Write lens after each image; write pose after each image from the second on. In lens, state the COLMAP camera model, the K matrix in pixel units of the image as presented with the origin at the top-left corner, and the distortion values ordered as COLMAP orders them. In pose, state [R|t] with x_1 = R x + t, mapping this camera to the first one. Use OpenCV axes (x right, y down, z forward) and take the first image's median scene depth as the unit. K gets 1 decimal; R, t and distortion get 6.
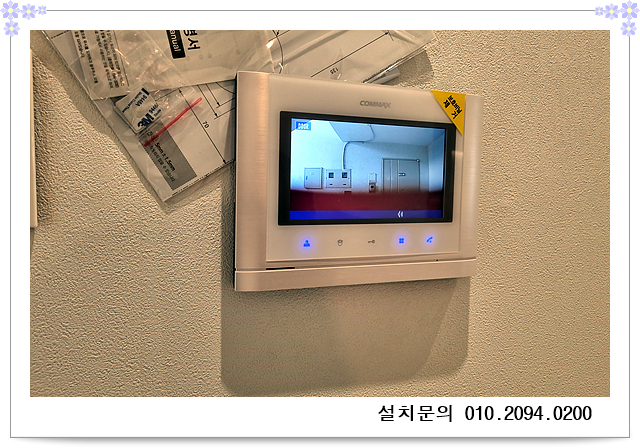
lens RADIAL K [[464.5, 0, 333.9], [0, 464.5, 205.0], [0, 0, 1]] dist [0.020946, -0.016904]
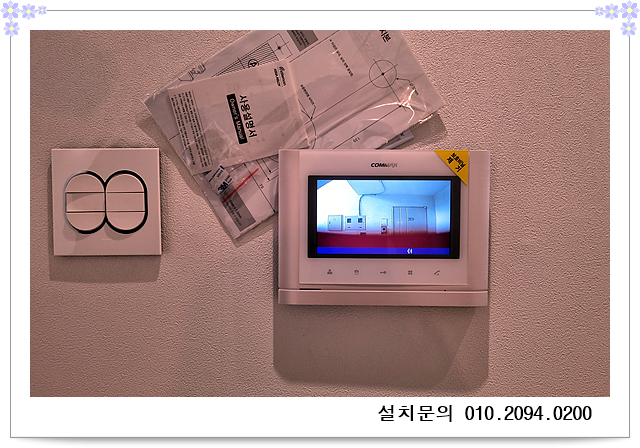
lens RADIAL K [[464.5, 0, 327.8], [0, 464.5, 203.6], [0, 0, 1]] dist [0.020946, -0.016904]
pose [[0.924158, -0.003426, -0.381994, 0.441240], [-0.006775, 0.999656, -0.025357, -0.078372], [0.381950, 0.026022, 0.923817, -0.243516]]
